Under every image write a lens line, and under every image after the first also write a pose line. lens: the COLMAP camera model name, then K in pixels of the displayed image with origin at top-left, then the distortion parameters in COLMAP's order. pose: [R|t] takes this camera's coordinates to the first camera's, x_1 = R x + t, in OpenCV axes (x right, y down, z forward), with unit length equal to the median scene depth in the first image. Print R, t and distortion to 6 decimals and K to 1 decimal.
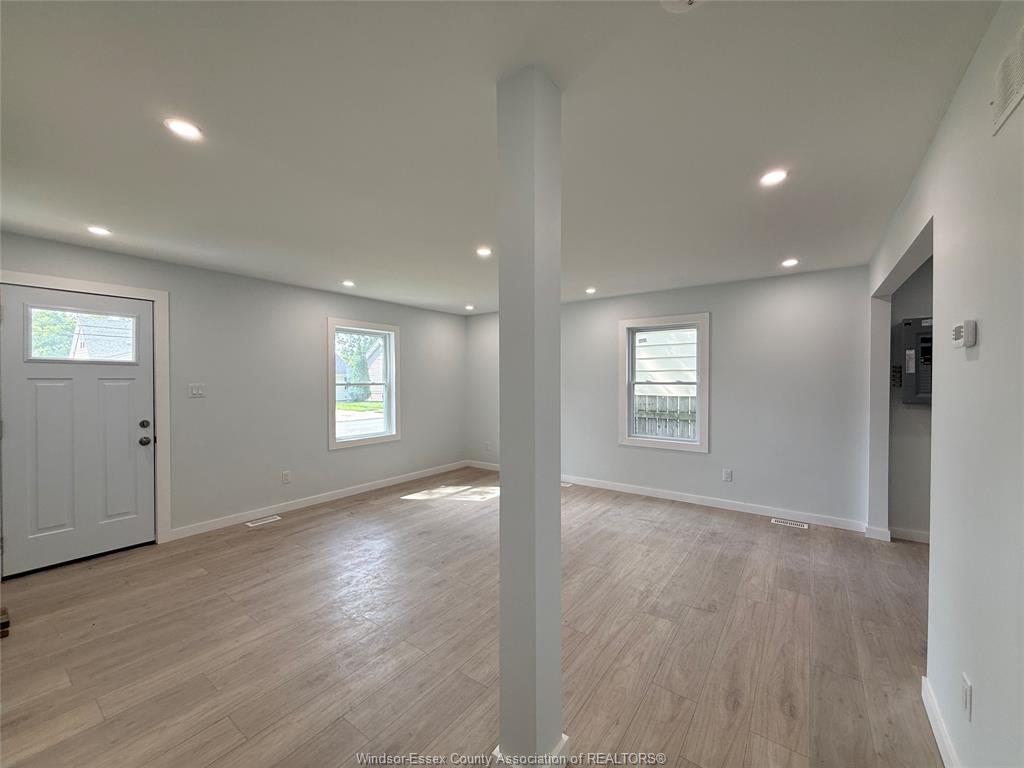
lens RADIAL K [[407.7, 0, 508.9], [0, 407.7, 383.8], [0, 0, 1]] dist [0.000156, -0.000188]
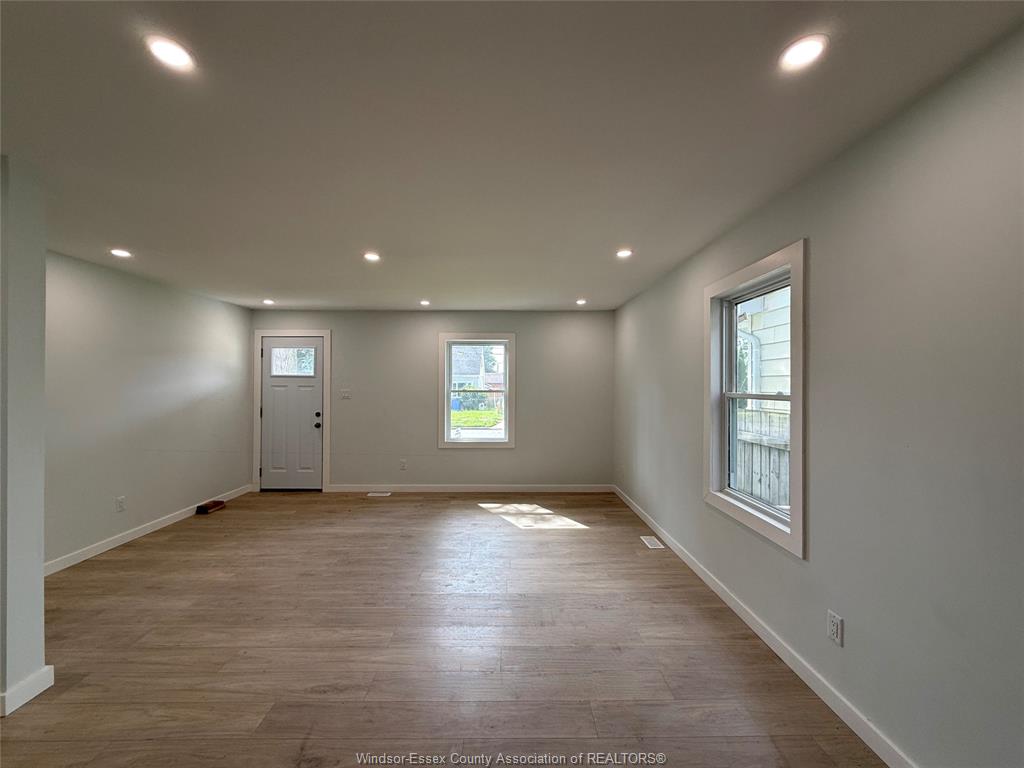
lens RADIAL K [[416.5, 0, 511.6], [0, 416.5, 383.1], [0, 0, 1]] dist [-0.001056, -0.000162]
pose [[0.601682, -0.001804, -0.798734, 0.809353], [-0.010412, 0.999895, -0.010102, -0.014180], [0.798668, 0.014395, 0.601599, 0.585794]]
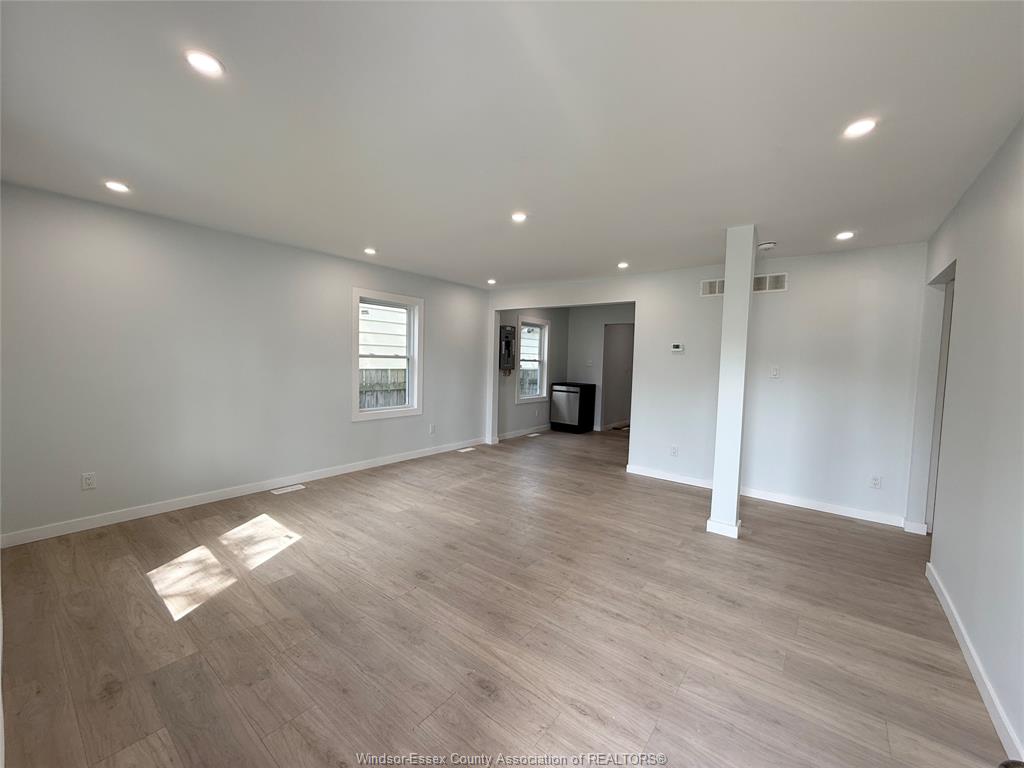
lens RADIAL K [[407.7, 0, 508.9], [0, 407.7, 383.8], [0, 0, 1]] dist [0.000156, -0.000188]
pose [[0.035737, -0.057103, 0.997729, -0.887533], [-0.016093, 0.998204, 0.057706, 0.004052], [-0.999232, -0.018119, 0.034753, 0.856780]]
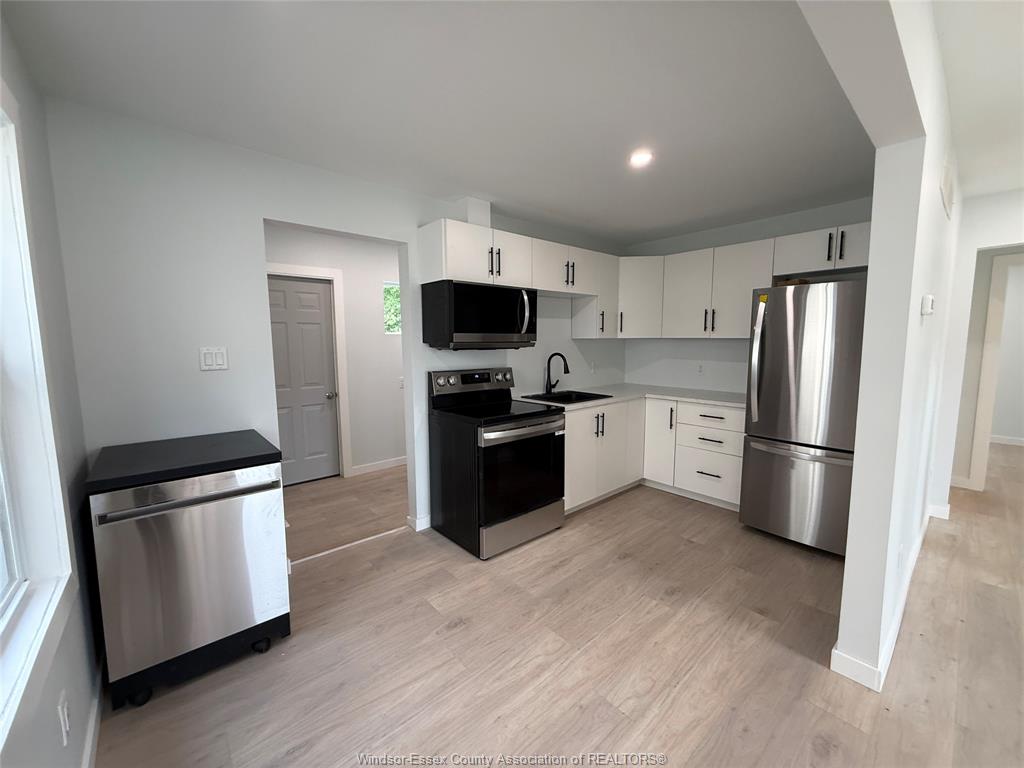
lens RADIAL K [[407.7, 0, 508.9], [0, 407.7, 383.8], [0, 0, 1]] dist [0.000156, -0.000188]
pose [[-0.976100, -0.016602, 0.216688, 0.809527], [0.008990, 0.993140, 0.116589, -0.013588], [-0.217137, 0.115751, -0.969254, 0.980223]]
